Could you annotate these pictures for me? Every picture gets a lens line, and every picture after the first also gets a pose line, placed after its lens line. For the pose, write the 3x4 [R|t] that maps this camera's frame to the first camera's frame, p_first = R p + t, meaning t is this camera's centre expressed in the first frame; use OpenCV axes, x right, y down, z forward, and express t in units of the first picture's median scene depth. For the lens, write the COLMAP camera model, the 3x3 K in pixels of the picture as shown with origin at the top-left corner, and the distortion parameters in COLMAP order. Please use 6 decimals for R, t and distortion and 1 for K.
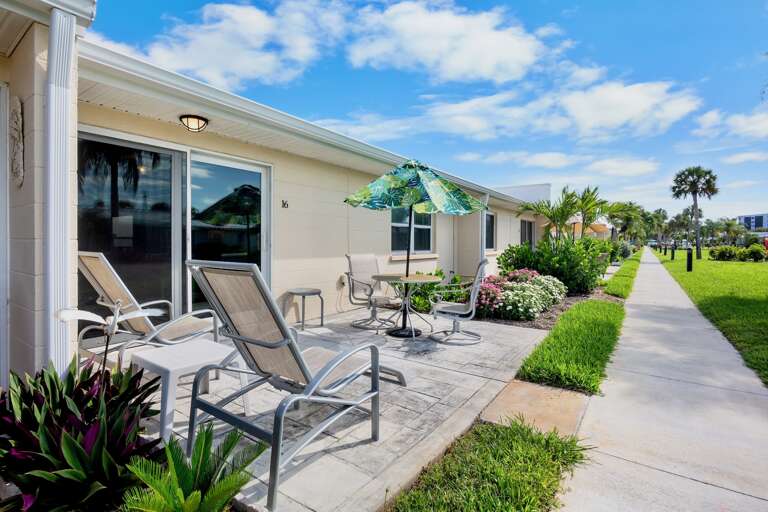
lens RADIAL K [[377.6, 0, 385.0], [0, 377.6, 248.5], [0, 0, 1]] dist [-0.013961, 0.000147]
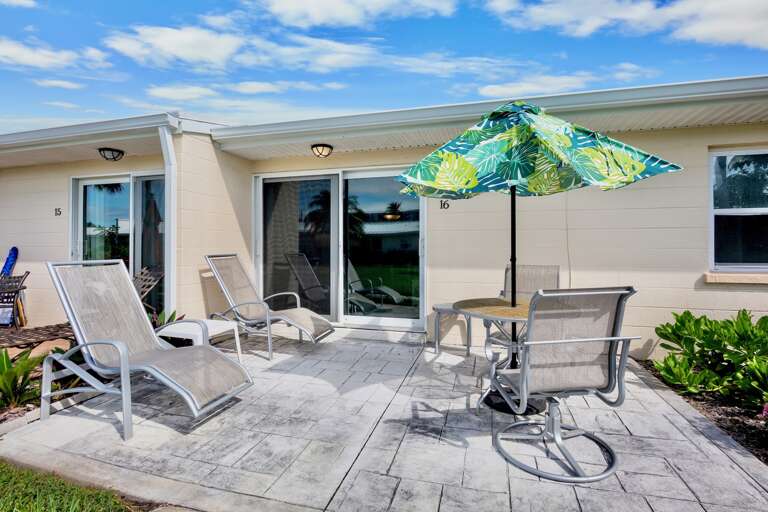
lens RADIAL K [[377.6, 0, 385.0], [0, 377.6, 248.5], [0, 0, 1]] dist [-0.013961, 0.000147]
pose [[0.315190, -0.005880, -0.949010, 0.723128], [-0.014467, 0.999835, -0.010999, -0.005214], [0.948918, 0.017197, 0.315053, 0.832493]]
